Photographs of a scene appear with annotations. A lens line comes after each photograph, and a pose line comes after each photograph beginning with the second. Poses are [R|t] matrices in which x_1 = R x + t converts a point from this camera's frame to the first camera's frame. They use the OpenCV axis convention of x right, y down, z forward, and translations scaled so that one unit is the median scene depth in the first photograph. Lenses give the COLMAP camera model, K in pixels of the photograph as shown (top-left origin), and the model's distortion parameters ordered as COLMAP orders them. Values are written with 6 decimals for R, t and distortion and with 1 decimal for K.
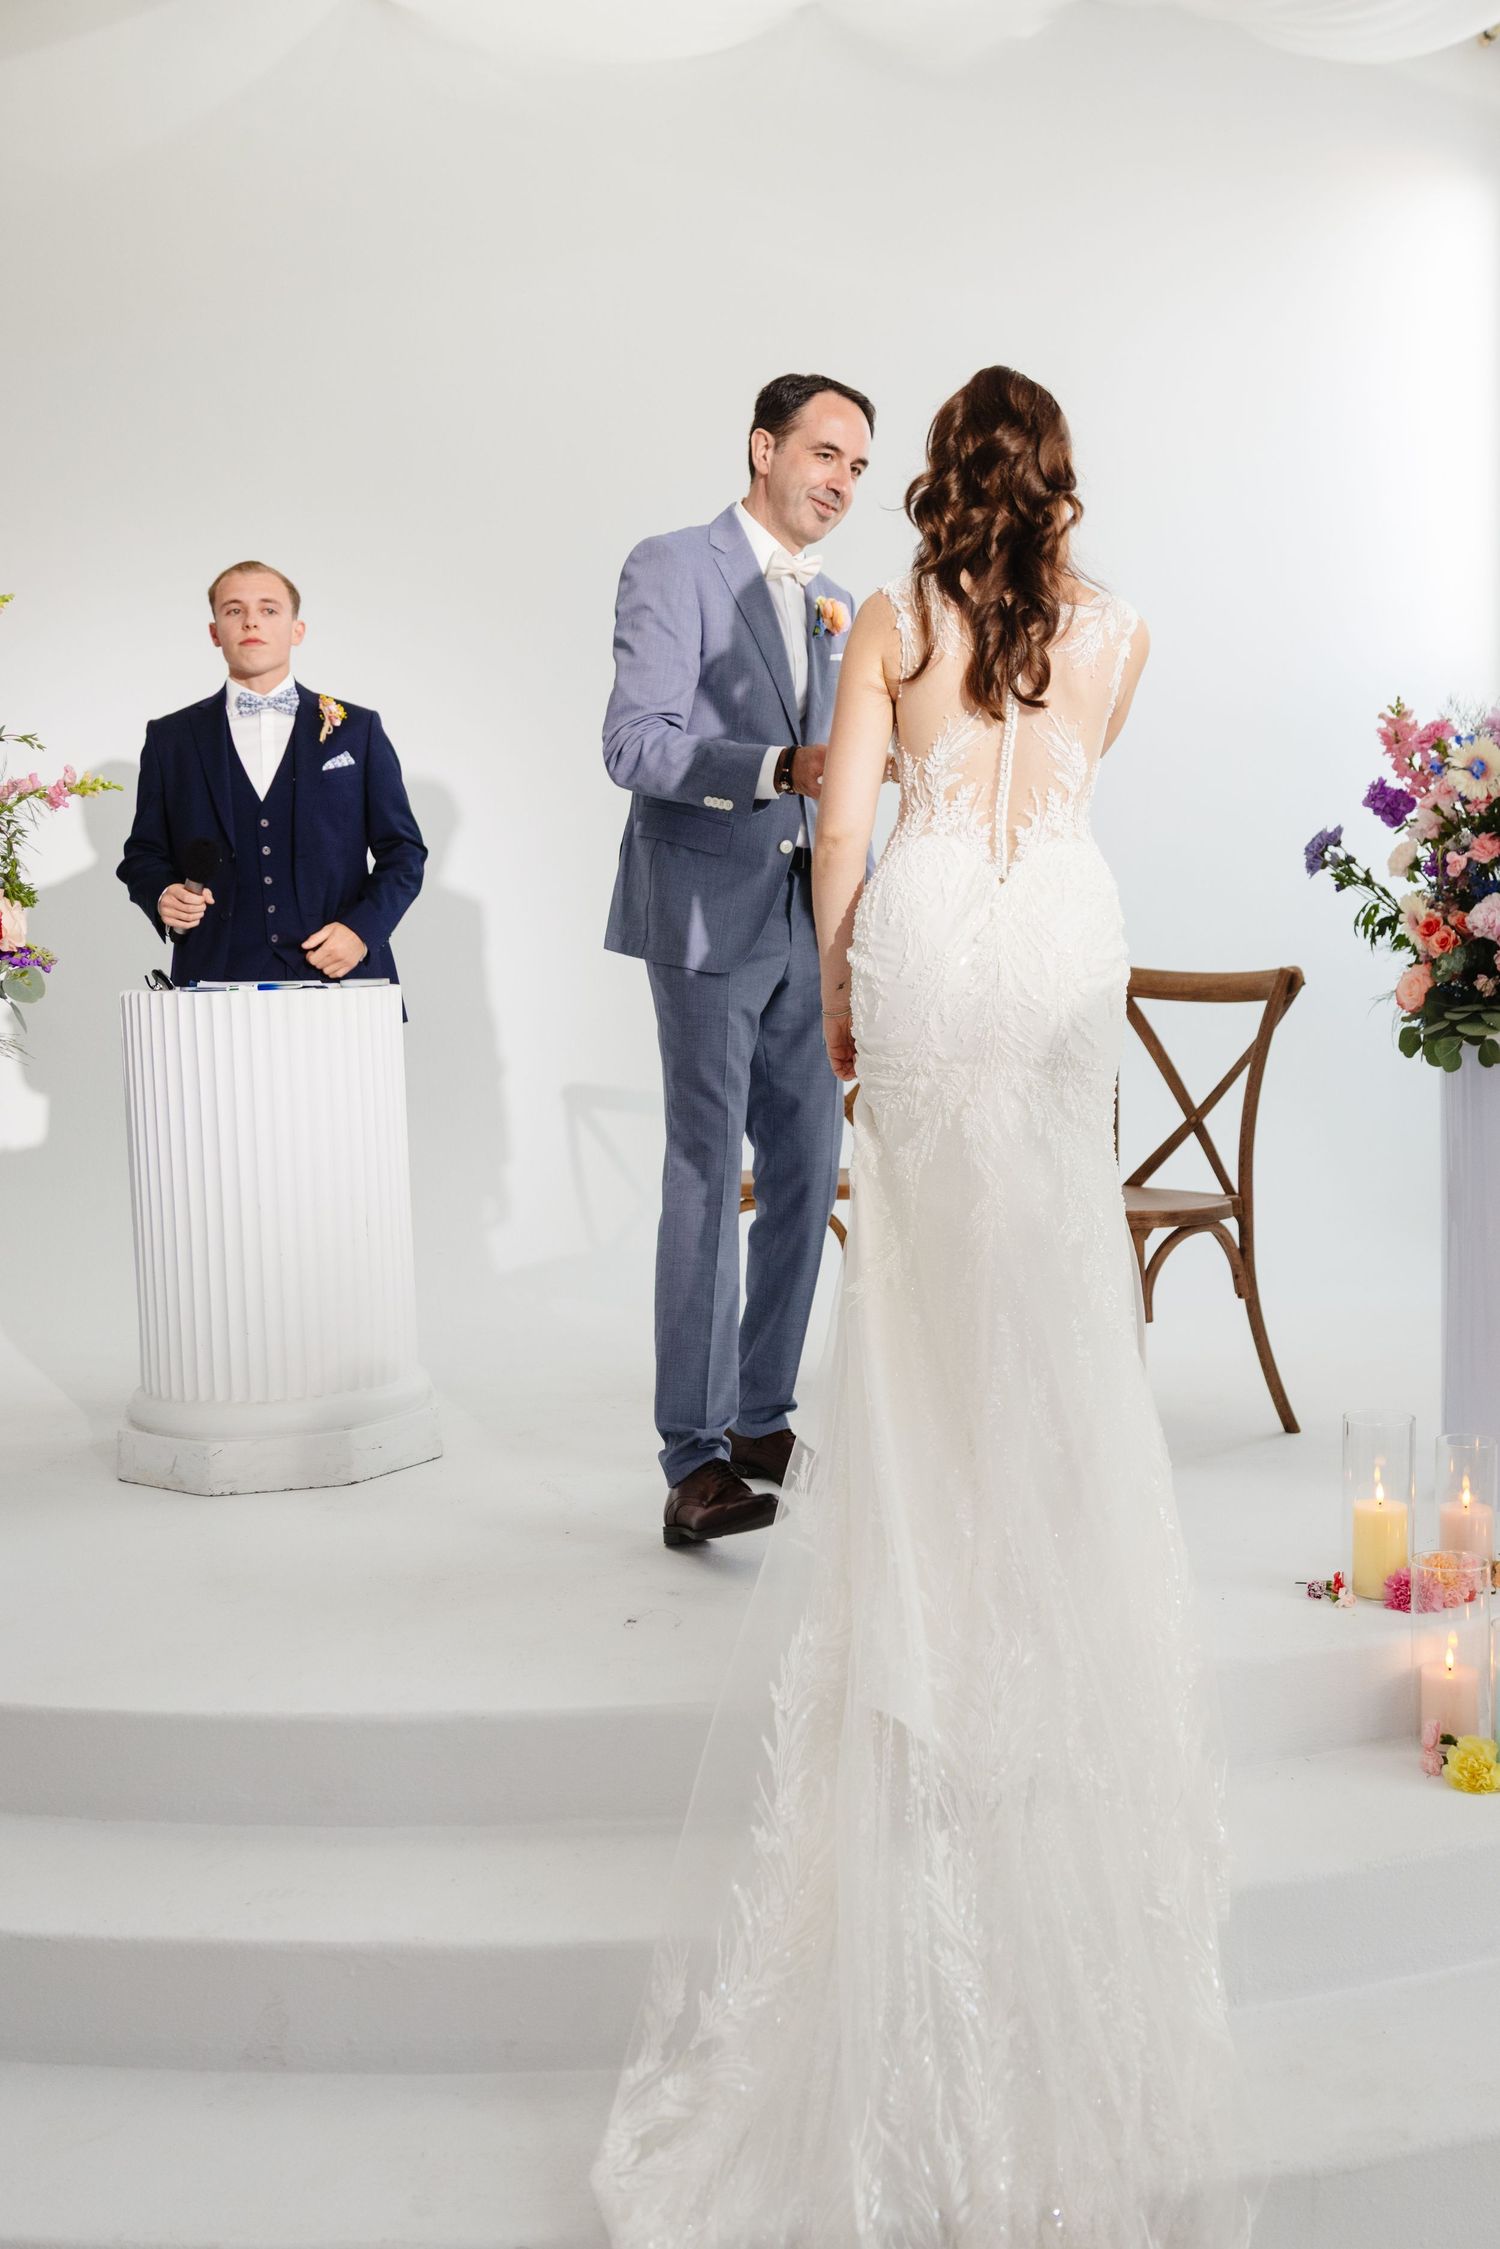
lens RADIAL K [[1521.8, 0, 870.6], [0, 1521.8, 1098.1], [0, 0, 1]] dist [-0.009252, 0.000510]
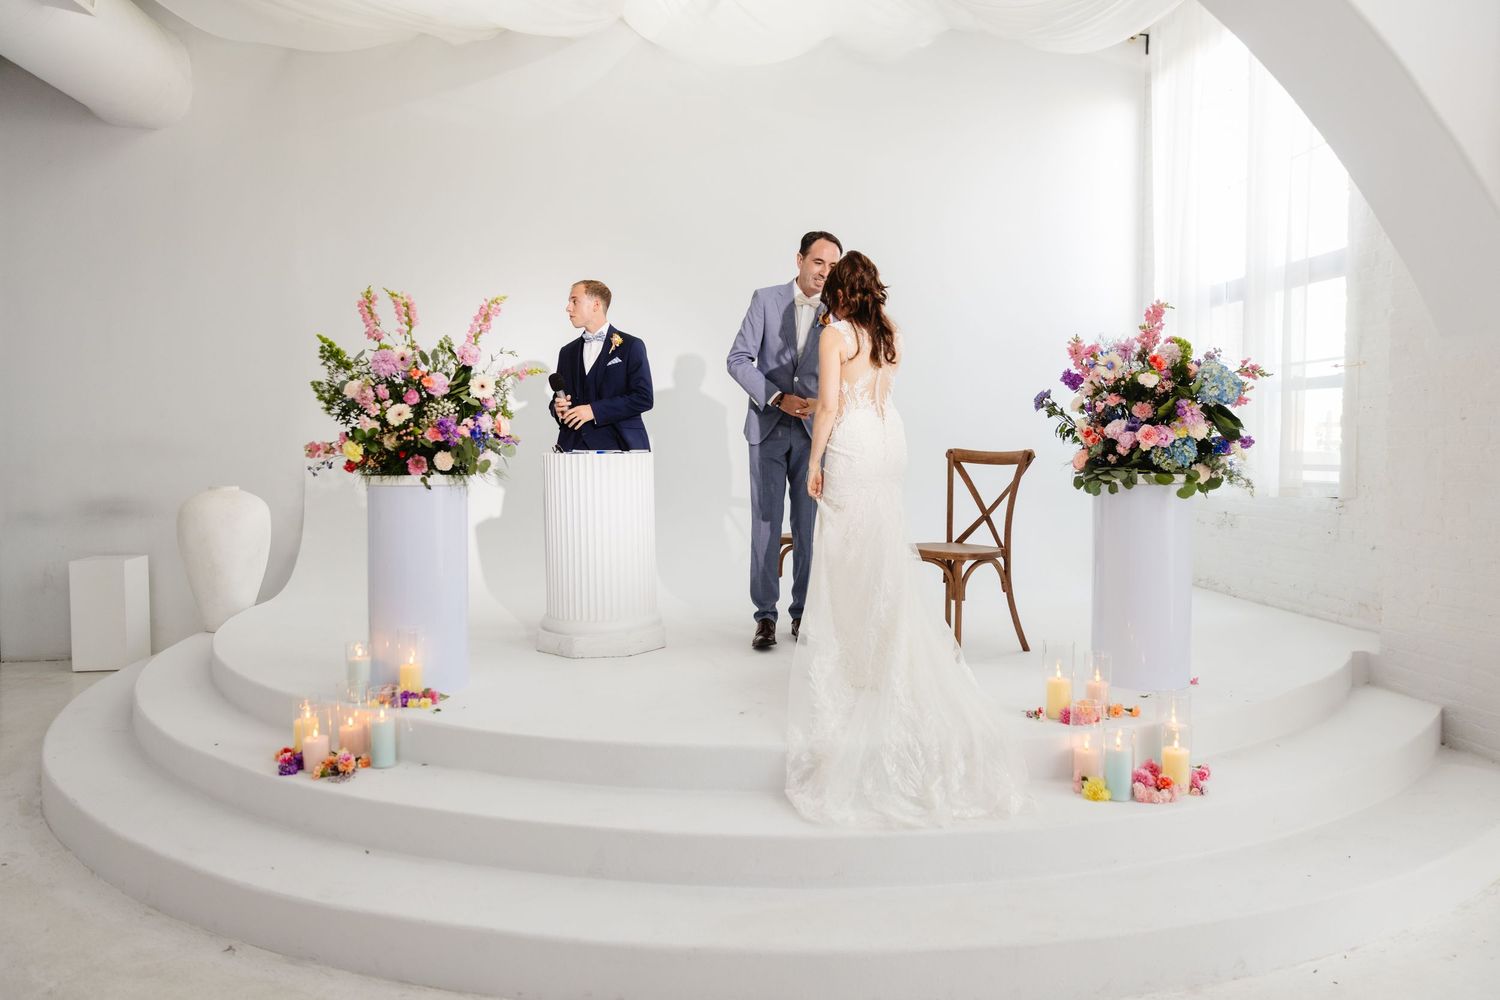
lens RADIAL K [[1015.0, 0, 750.5], [0, 1015.0, 494.8], [0, 0, 1]] dist [-0.009252, 0.000510]
pose [[0.991385, 0.019018, -0.129588, 0.058678], [-0.023057, 0.999292, -0.029739, 0.039298], [0.128931, 0.032470, 0.991122, -0.599762]]
